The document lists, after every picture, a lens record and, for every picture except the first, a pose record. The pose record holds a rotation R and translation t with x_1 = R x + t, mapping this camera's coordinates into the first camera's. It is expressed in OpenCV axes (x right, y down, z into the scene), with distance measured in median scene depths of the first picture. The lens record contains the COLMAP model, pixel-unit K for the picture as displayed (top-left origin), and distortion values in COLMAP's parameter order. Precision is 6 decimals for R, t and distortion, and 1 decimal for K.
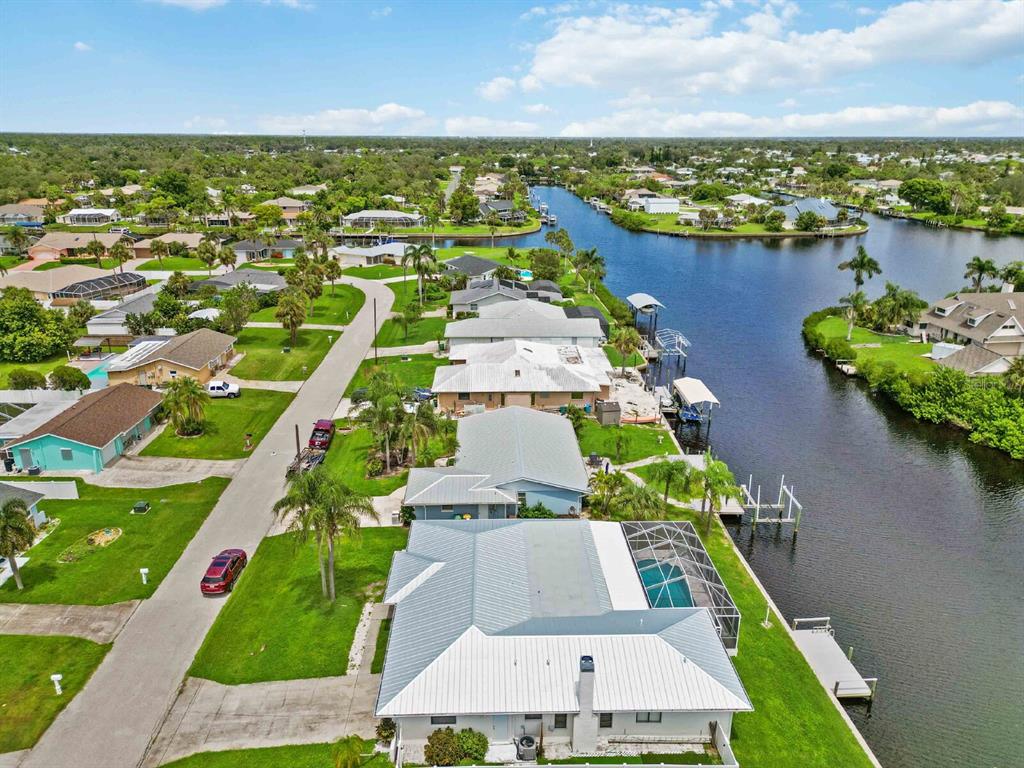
lens RADIAL K [[715.3, 0, 509.4], [0, 715.3, 384.3], [0, 0, 1]] dist [0.059423, -0.060798]
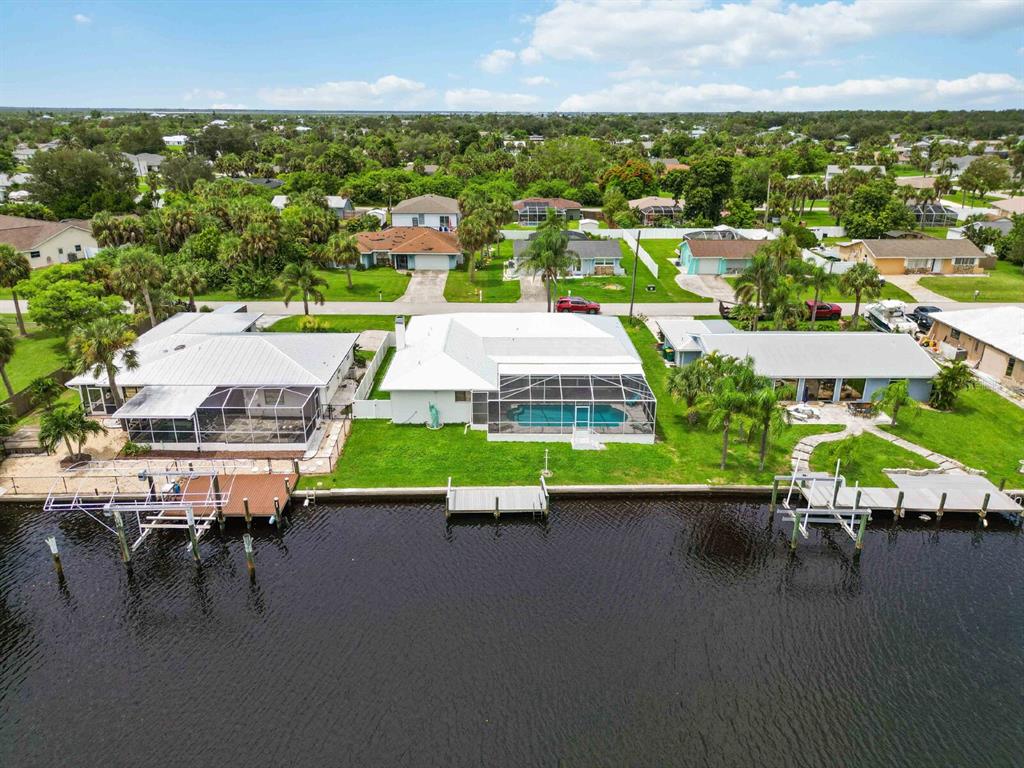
lens RADIAL K [[715.3, 0, 509.4], [0, 715.3, 384.3], [0, 0, 1]] dist [0.059423, -0.060798]
pose [[-0.021521, 0.350476, -0.936325, 0.516478], [-0.329463, 0.881742, 0.337617, -0.029969], [0.943923, 0.315750, 0.096493, 0.359628]]
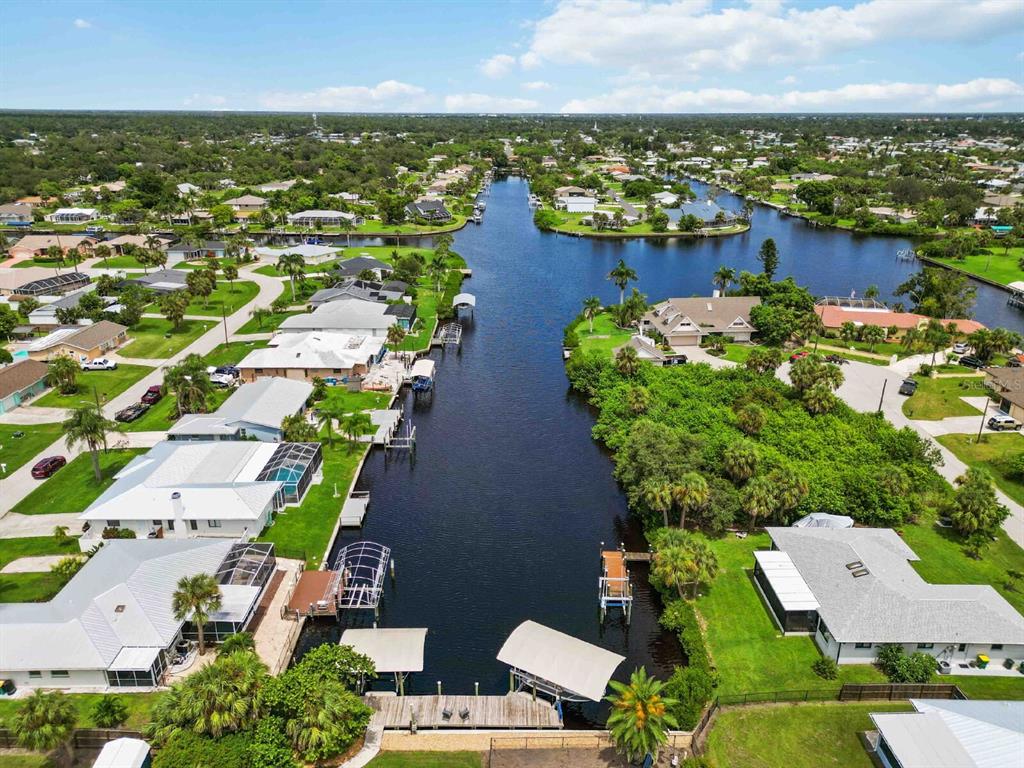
lens RADIAL K [[715.3, 0, 509.4], [0, 715.3, 384.3], [0, 0, 1]] dist [0.059423, -0.060798]
pose [[0.999481, 0.009963, -0.030638, 0.366100], [-0.009068, 0.999532, 0.029220, -0.002023], [0.030915, -0.028927, 0.999103, -0.341320]]
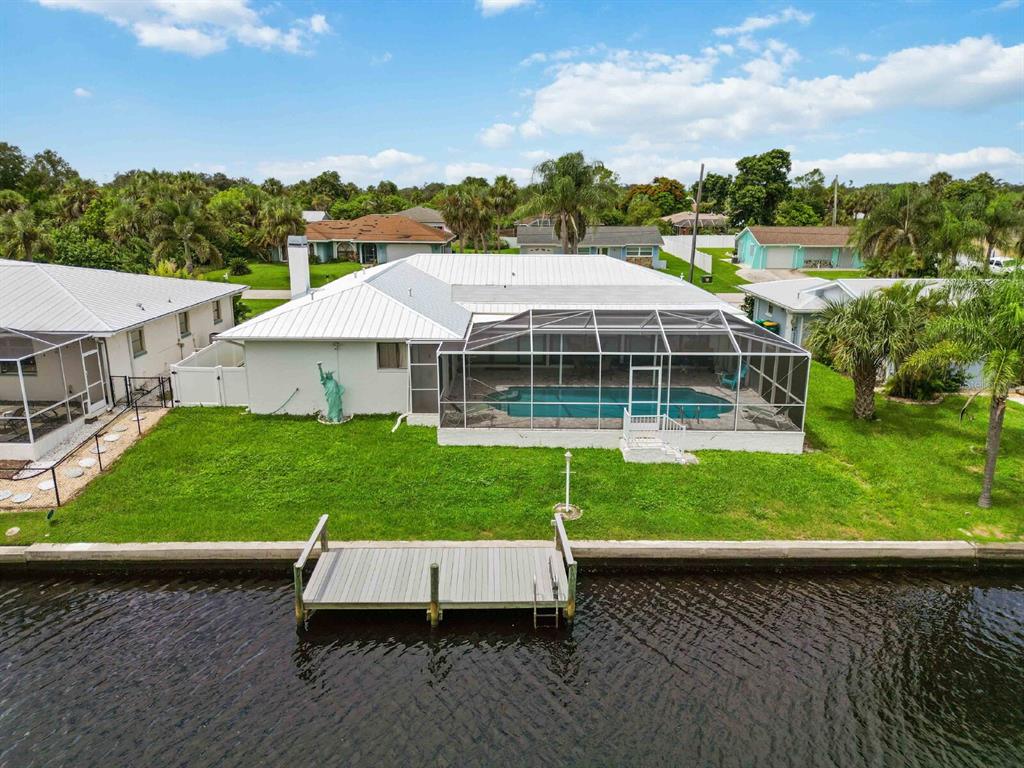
lens RADIAL K [[718.0, 0, 507.4], [0, 718.0, 389.3], [0, 0, 1]] dist [0.009509, -0.004949]
pose [[-0.042285, 0.258098, -0.965193, 0.312034], [-0.328056, 0.908909, 0.257419, 0.078656], [0.943712, 0.327522, 0.046237, 0.403481]]
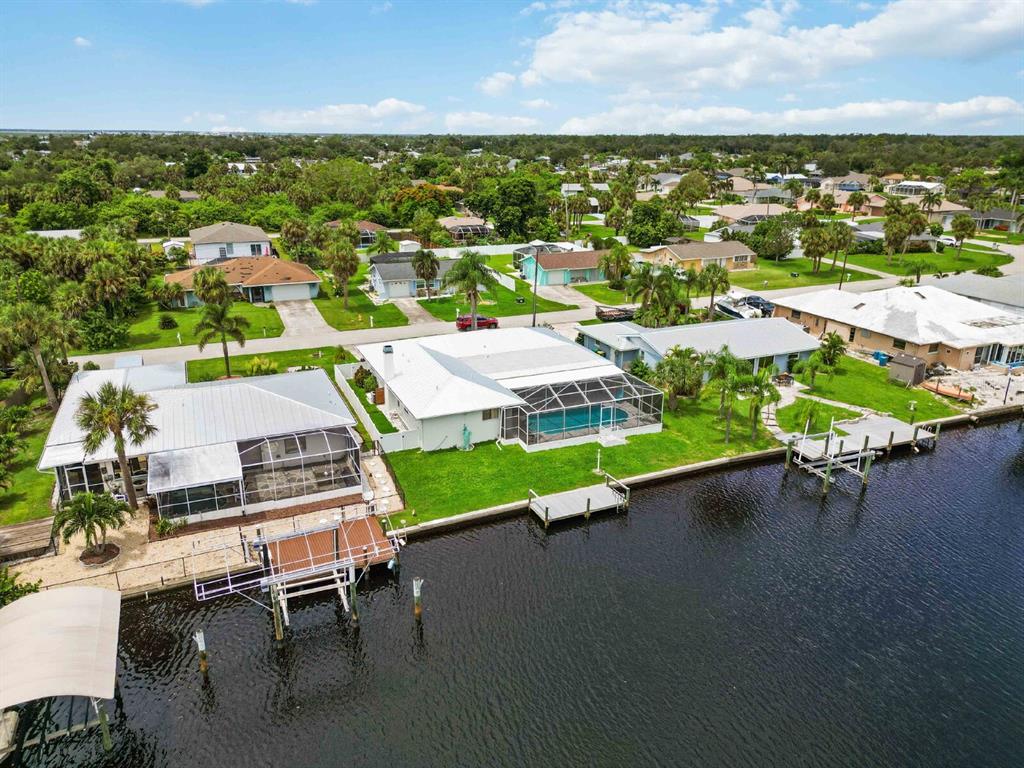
lens RADIAL K [[715.3, 0, 509.4], [0, 715.3, 384.3], [0, 0, 1]] dist [0.059423, -0.060798]
pose [[0.371217, 0.302882, -0.877759, 0.501541], [-0.307539, 0.932055, 0.191555, 0.027586], [0.876138, 0.198836, 0.439143, 0.184154]]
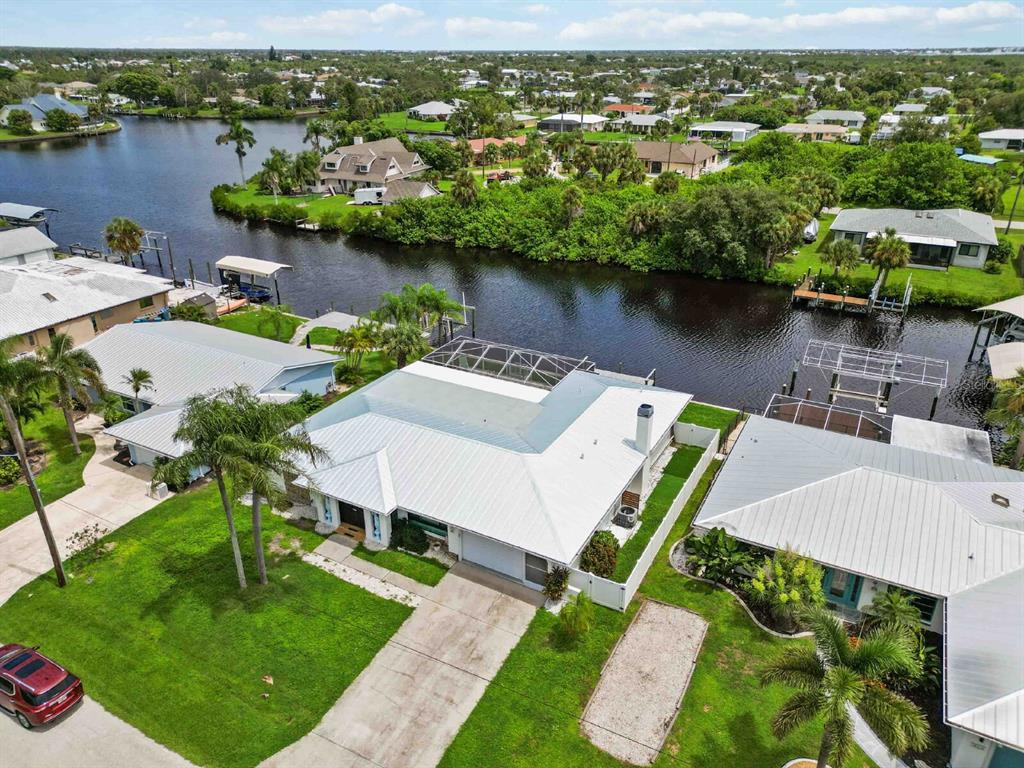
lens RADIAL K [[718.0, 0, 507.4], [0, 718.0, 389.3], [0, 0, 1]] dist [0.009509, -0.004949]
pose [[0.503761, -0.367266, 0.781883, -0.261280], [0.276667, 0.926039, 0.256725, 0.008440], [-0.818340, 0.086993, 0.568113, 0.181091]]
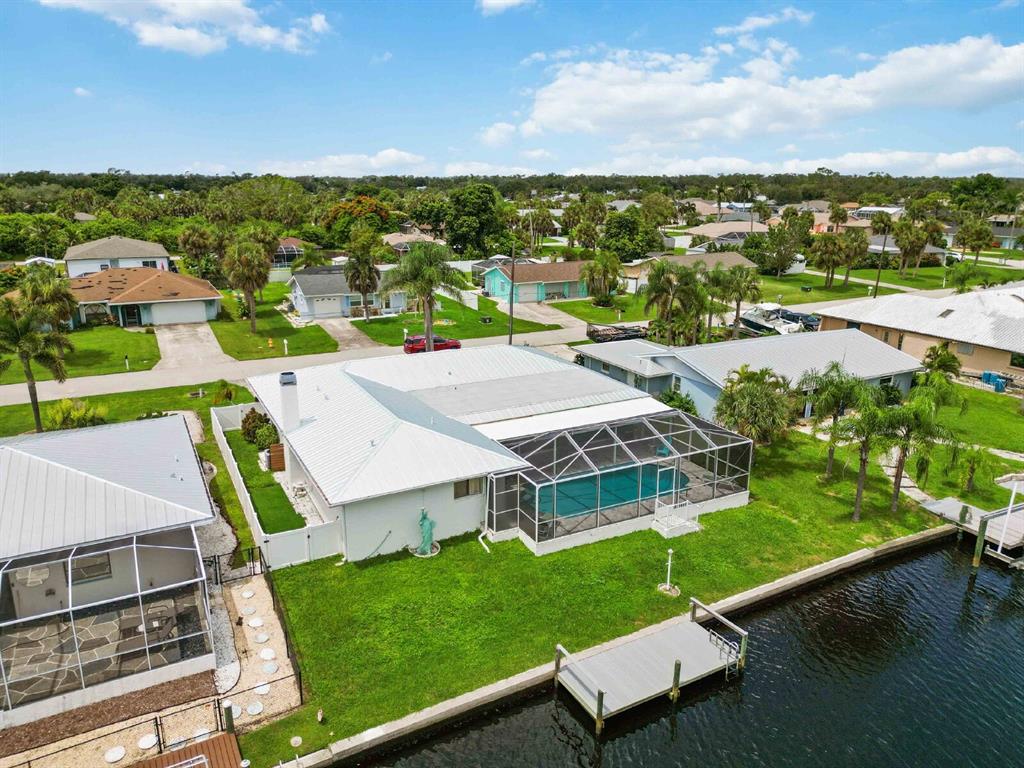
lens RADIAL K [[715.3, 0, 509.4], [0, 715.3, 384.3], [0, 0, 1]] dist [0.059423, -0.060798]
pose [[0.440678, 0.245369, -0.863480, 0.323406], [-0.297040, 0.947586, 0.117675, 0.066248], [0.847095, 0.204631, 0.490465, 0.255720]]
